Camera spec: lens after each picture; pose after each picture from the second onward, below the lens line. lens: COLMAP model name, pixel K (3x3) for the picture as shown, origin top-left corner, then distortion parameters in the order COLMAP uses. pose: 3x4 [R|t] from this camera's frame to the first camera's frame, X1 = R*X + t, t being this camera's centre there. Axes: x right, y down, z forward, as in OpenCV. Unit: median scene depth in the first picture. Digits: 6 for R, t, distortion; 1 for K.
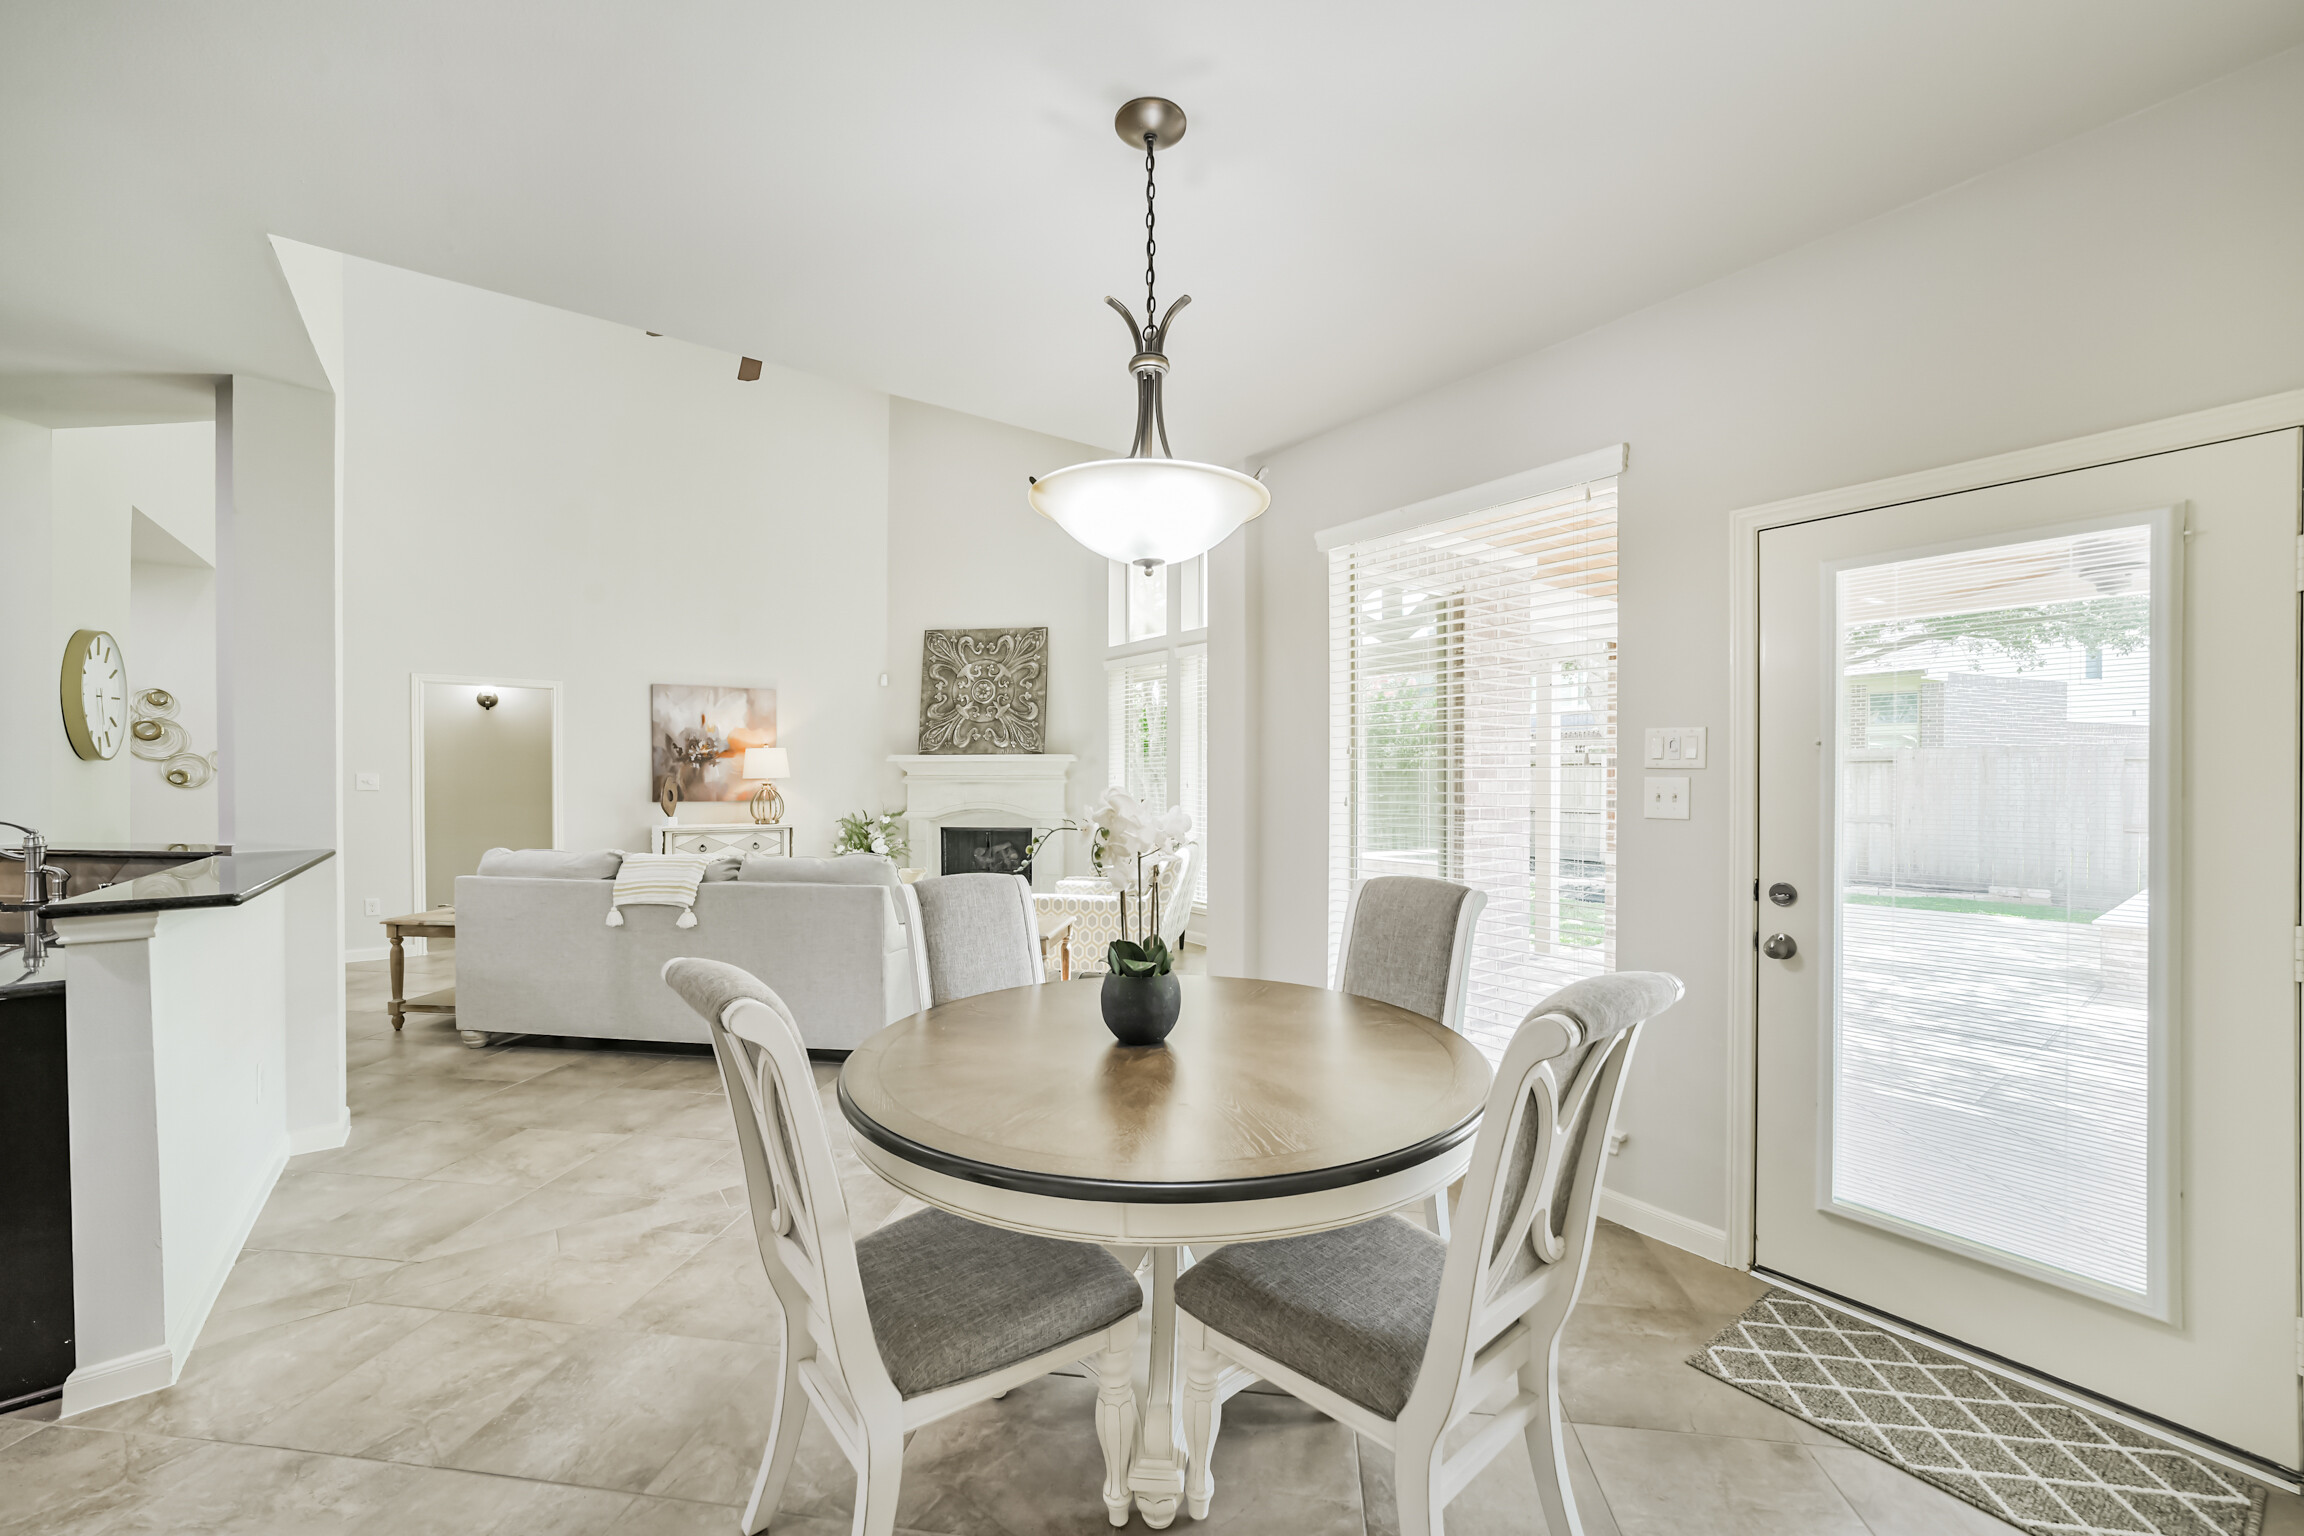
lens RADIAL K [[897.5, 0, 1154.2], [0, 897.5, 779.0], [0, 0, 1]] dist [-0.025611, 0.008989]
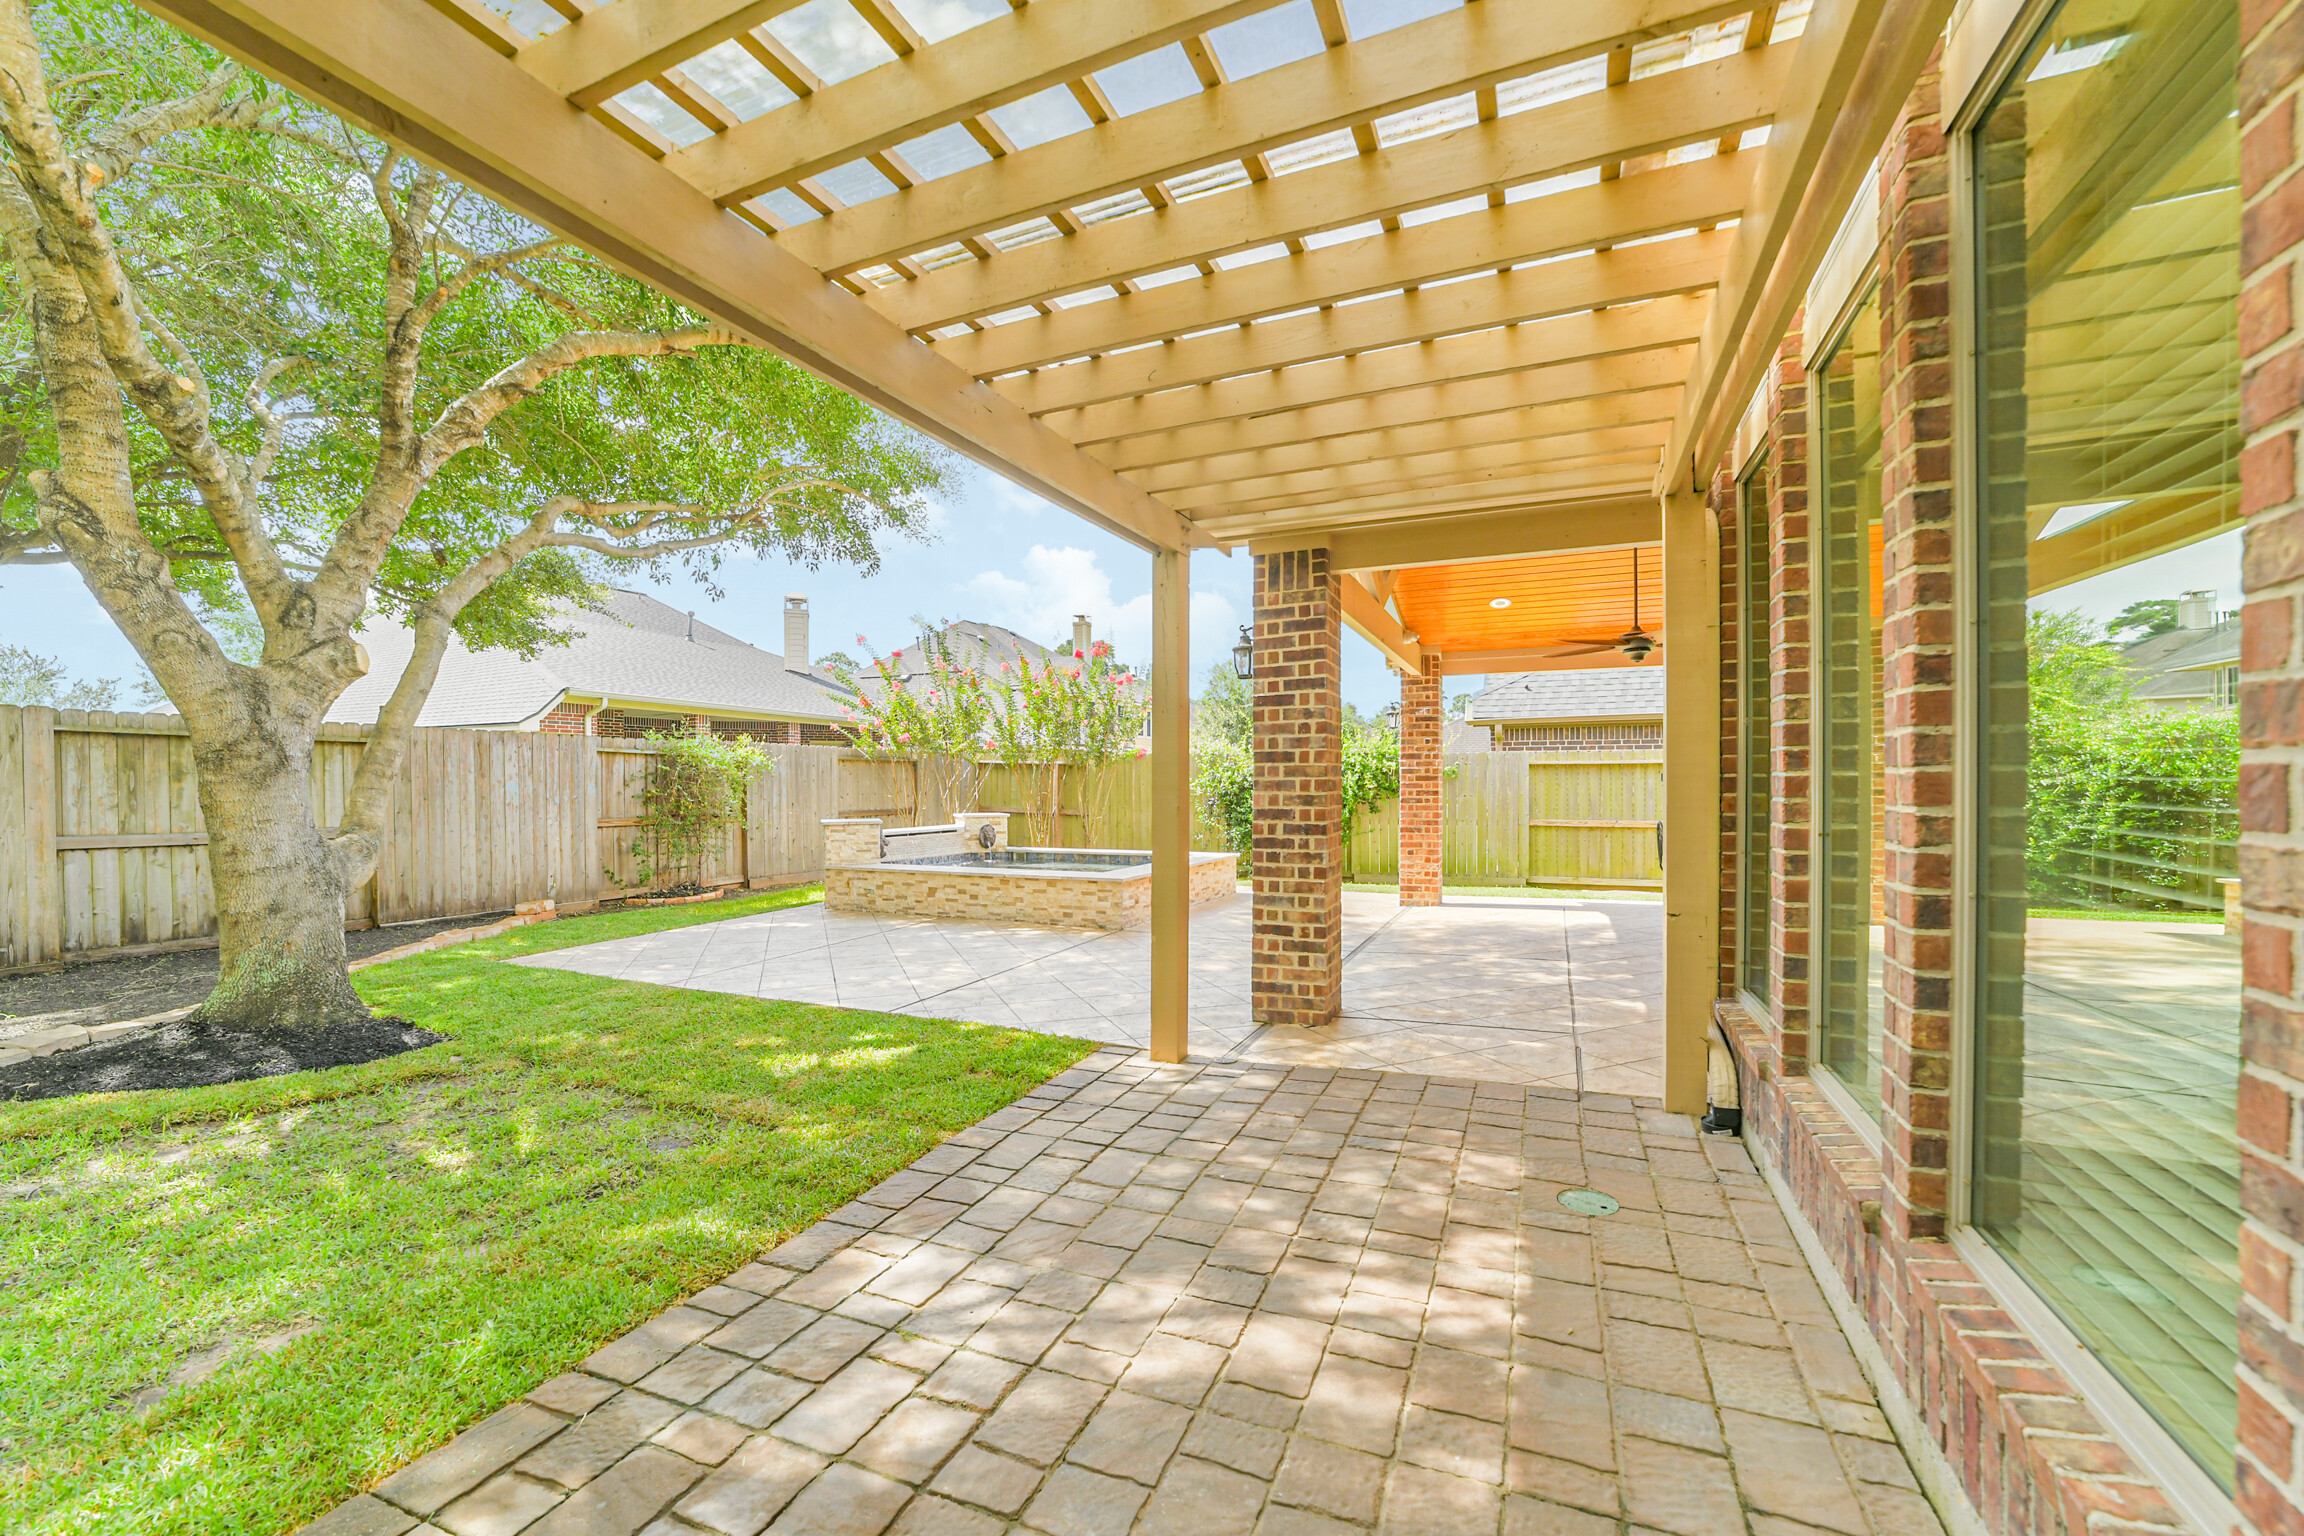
lens RADIAL K [[894.5, 0, 1156.9], [0, 894.5, 780.8], [0, 0, 1]] dist [-0.019474, 0.009382]
pose [[-0.492700, 0.005222, 0.870183, -0.052779], [0.008262, 0.999965, -0.001323, 0.020628], [-0.870160, 0.006537, -0.492726, 1.259363]]
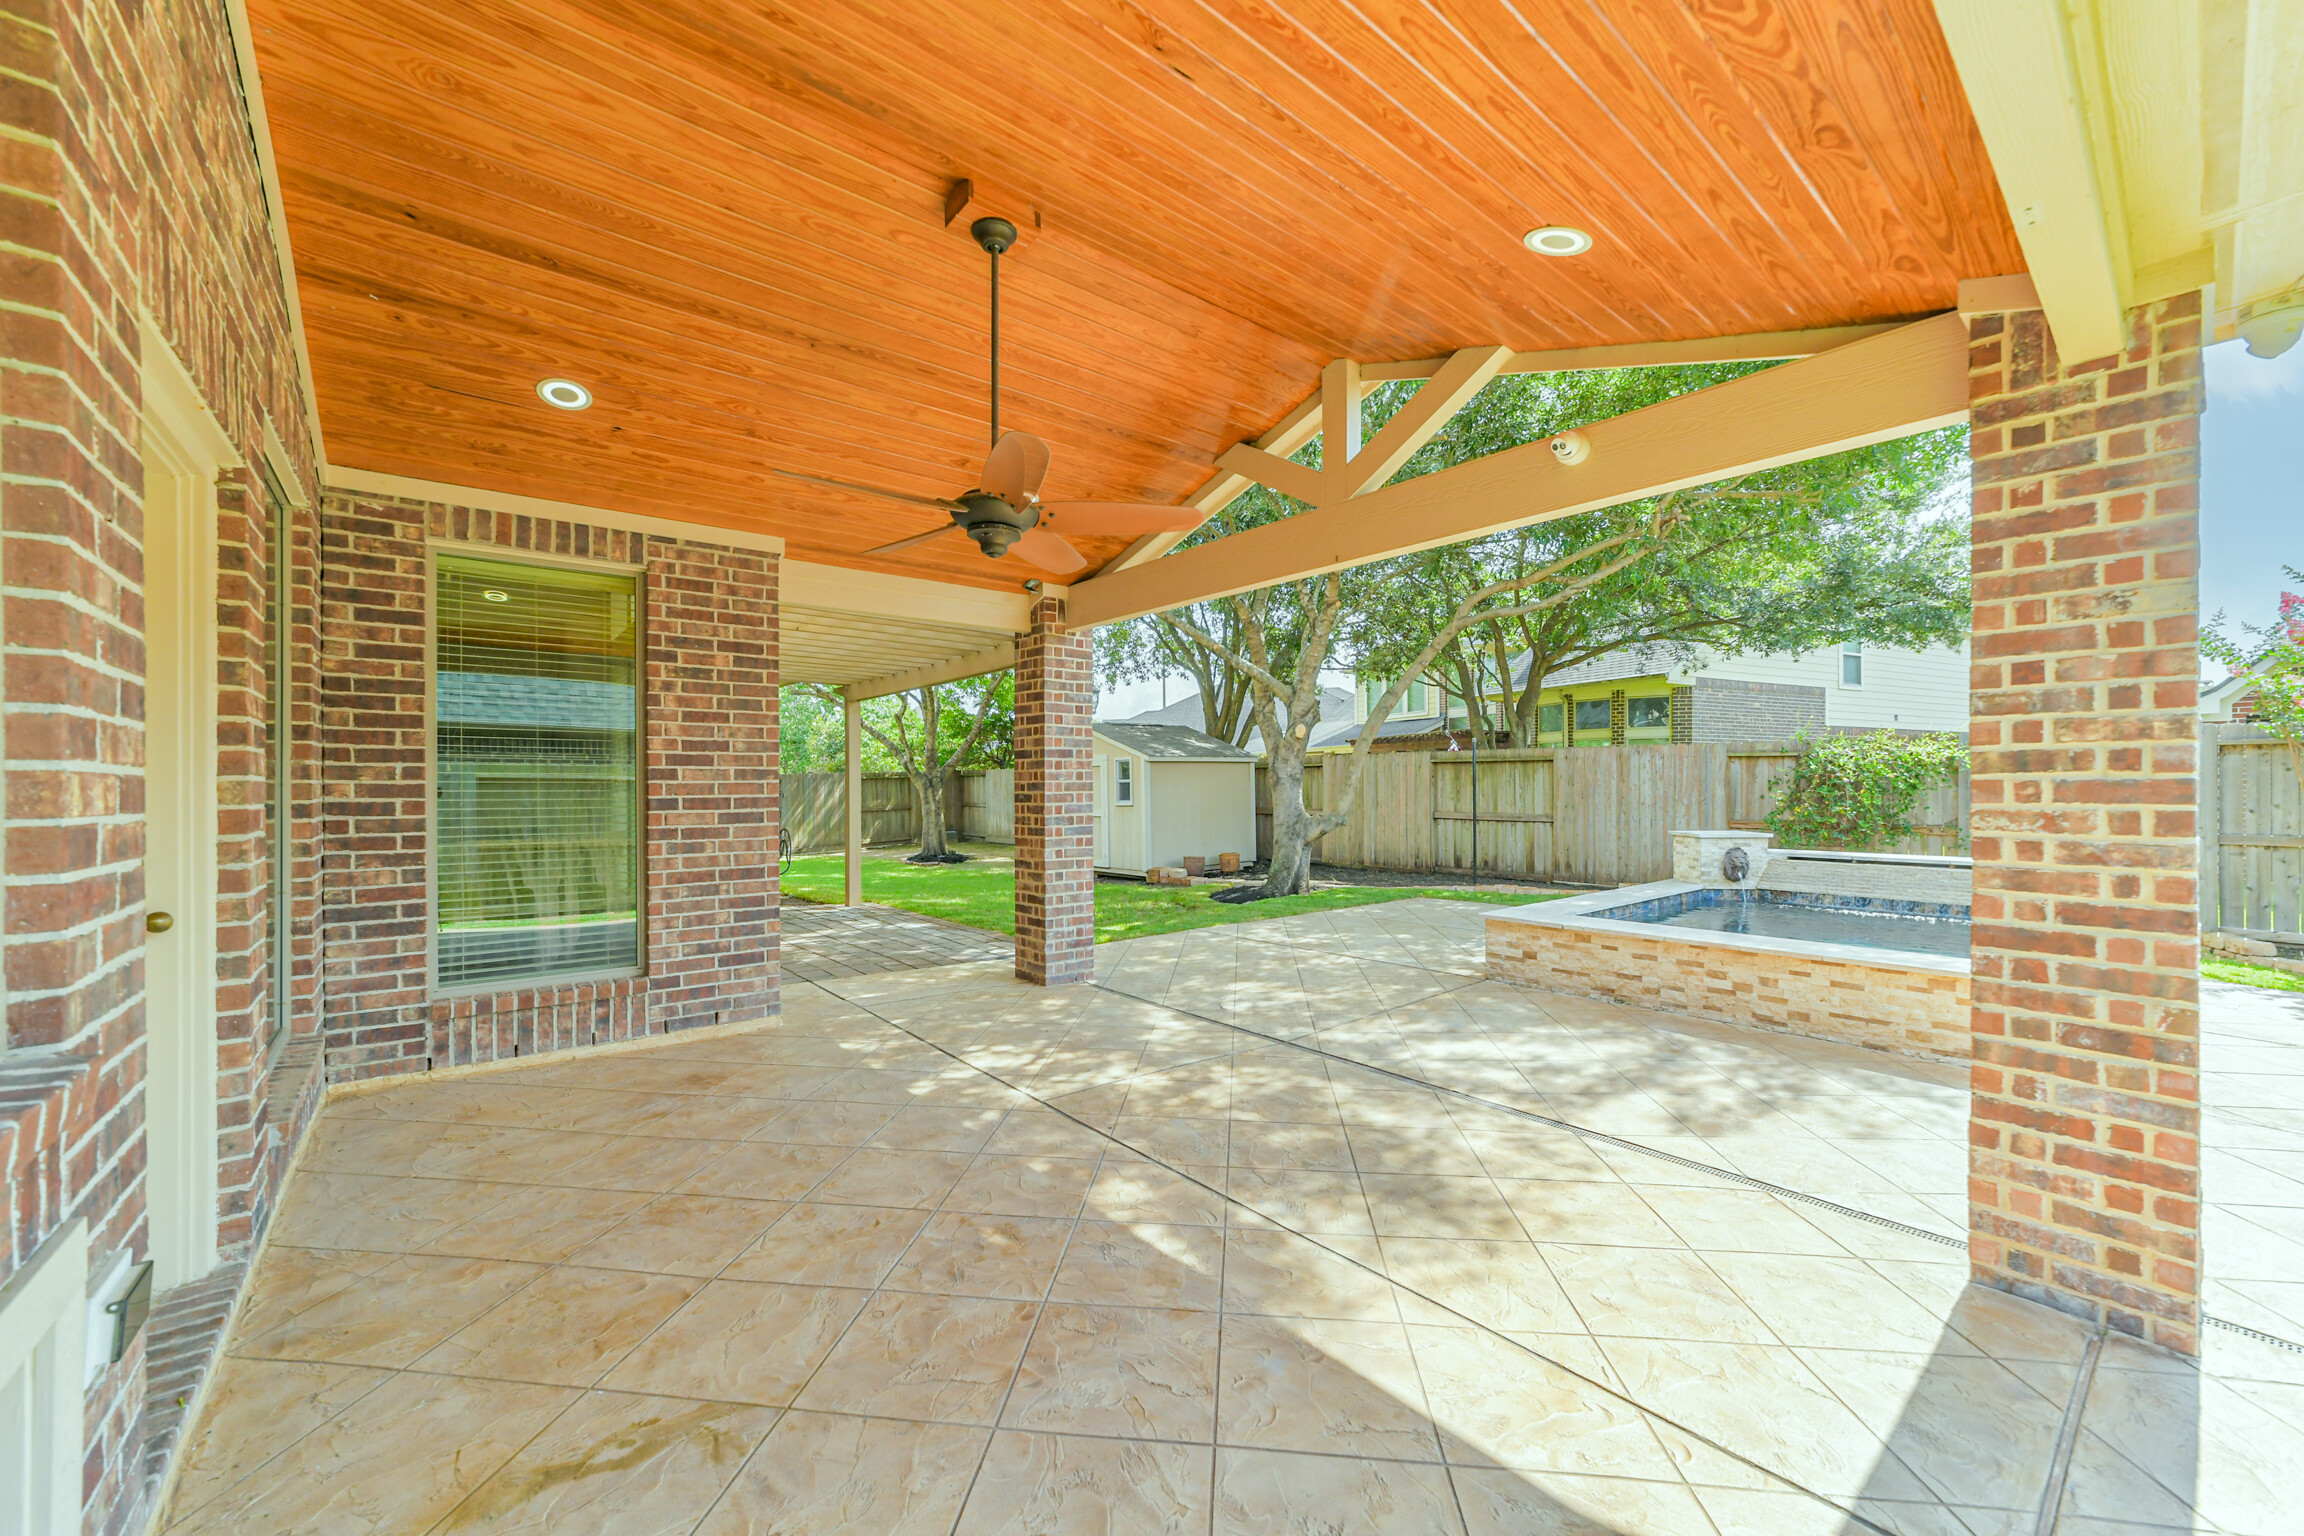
lens RADIAL K [[878.5, 0, 1152.8], [0, 878.5, 787.4], [0, 0, 1]] dist [-0.020432, 0.000228]
pose [[0.999134, -0.004371, 0.041384, 0.527872], [0.004481, 0.999987, -0.002552, 0.016646], [-0.041372, 0.002735, 0.999140, 0.038698]]
